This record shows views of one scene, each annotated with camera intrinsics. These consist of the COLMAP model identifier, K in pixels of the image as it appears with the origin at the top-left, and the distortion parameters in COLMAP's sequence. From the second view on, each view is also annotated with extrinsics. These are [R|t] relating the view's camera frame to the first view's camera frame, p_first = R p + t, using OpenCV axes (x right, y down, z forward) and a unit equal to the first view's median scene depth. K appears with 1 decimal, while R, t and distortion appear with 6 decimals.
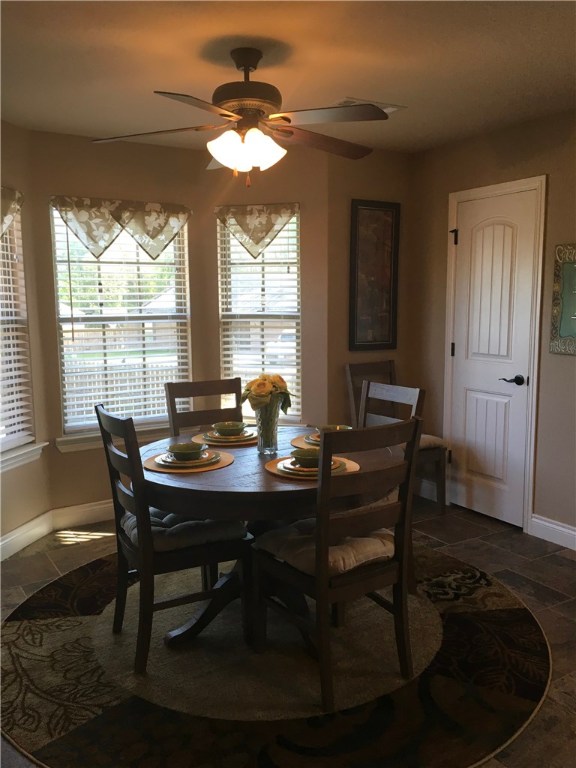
lens RADIAL K [[650.7, 0, 290.2], [0, 650.7, 385.0], [0, 0, 1]] dist [0.081288, -0.128813]
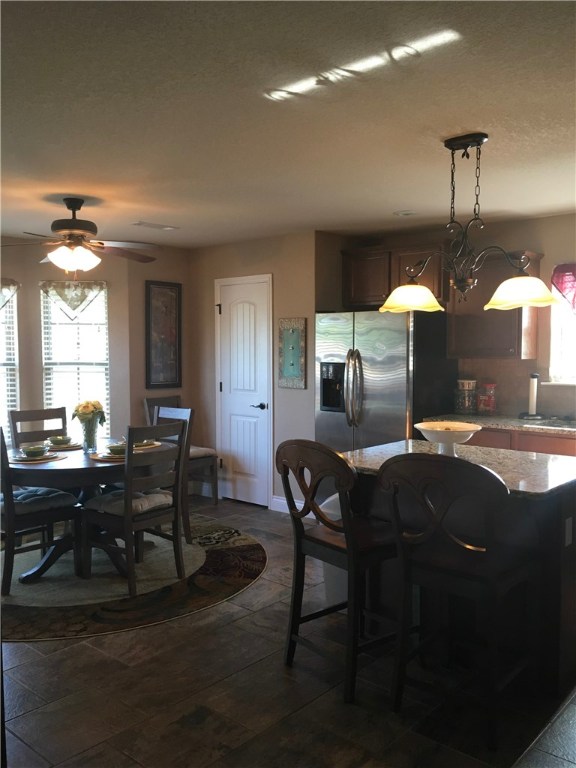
lens RADIAL K [[650.7, 0, 290.2], [0, 650.7, 385.0], [0, 0, 1]] dist [0.081288, -0.128813]
pose [[0.955755, -0.011133, 0.293952, -0.027864], [0.033298, 0.996955, -0.070507, 0.055170], [-0.292272, 0.077175, 0.953216, -0.468719]]
